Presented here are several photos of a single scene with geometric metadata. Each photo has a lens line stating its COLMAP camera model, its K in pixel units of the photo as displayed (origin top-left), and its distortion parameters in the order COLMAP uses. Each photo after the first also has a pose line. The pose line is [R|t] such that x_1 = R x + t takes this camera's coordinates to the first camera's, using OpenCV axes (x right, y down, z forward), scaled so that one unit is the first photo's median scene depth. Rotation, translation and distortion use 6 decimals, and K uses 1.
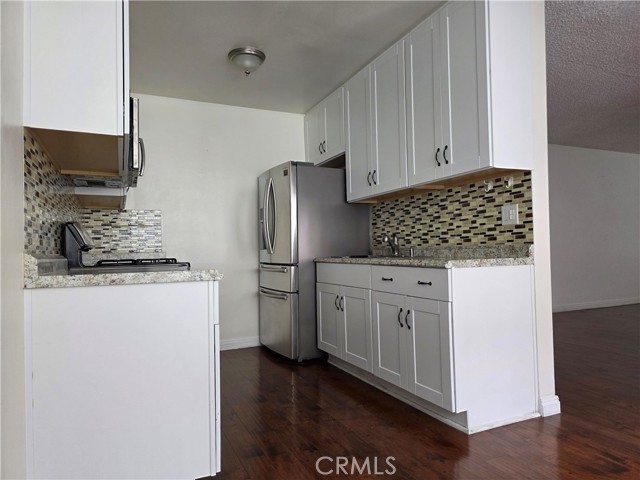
lens RADIAL K [[420.9, 0, 323.6], [0, 420.9, 239.0], [0, 0, 1]] dist [0.065240, -0.049554]
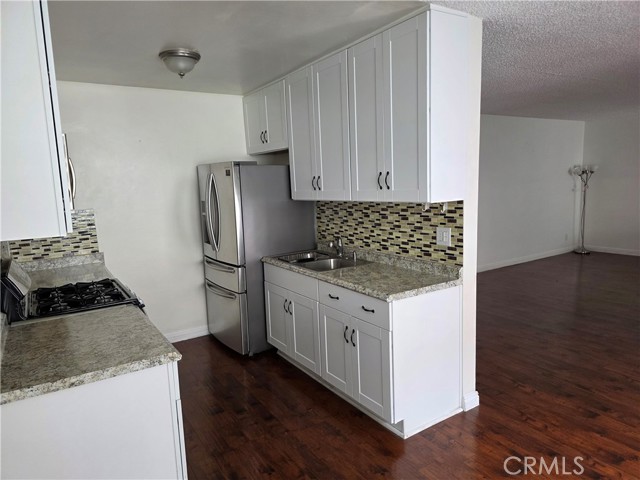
lens RADIAL K [[420.9, 0, 323.6], [0, 420.9, 239.0], [0, 0, 1]] dist [0.065240, -0.049554]
pose [[0.989710, -0.035198, 0.138691, -0.015705], [0.013214, 0.987613, 0.156350, -0.202262], [-0.142477, -0.152909, 0.977916, -0.016262]]
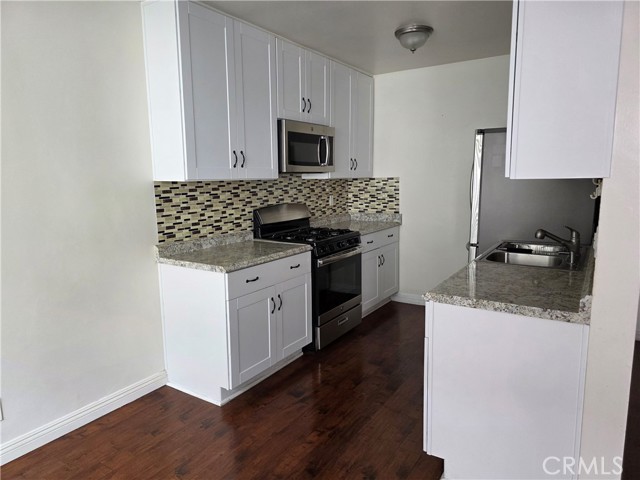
lens RADIAL K [[427.4, 0, 327.5], [0, 427.4, 238.4], [0, 0, 1]] dist [0.002939, 0.002415]
pose [[0.547225, 0.140189, -0.825162, 0.673991], [0.021225, 0.983232, 0.181119, -0.166005], [0.836717, -0.116627, 0.535074, 0.288463]]
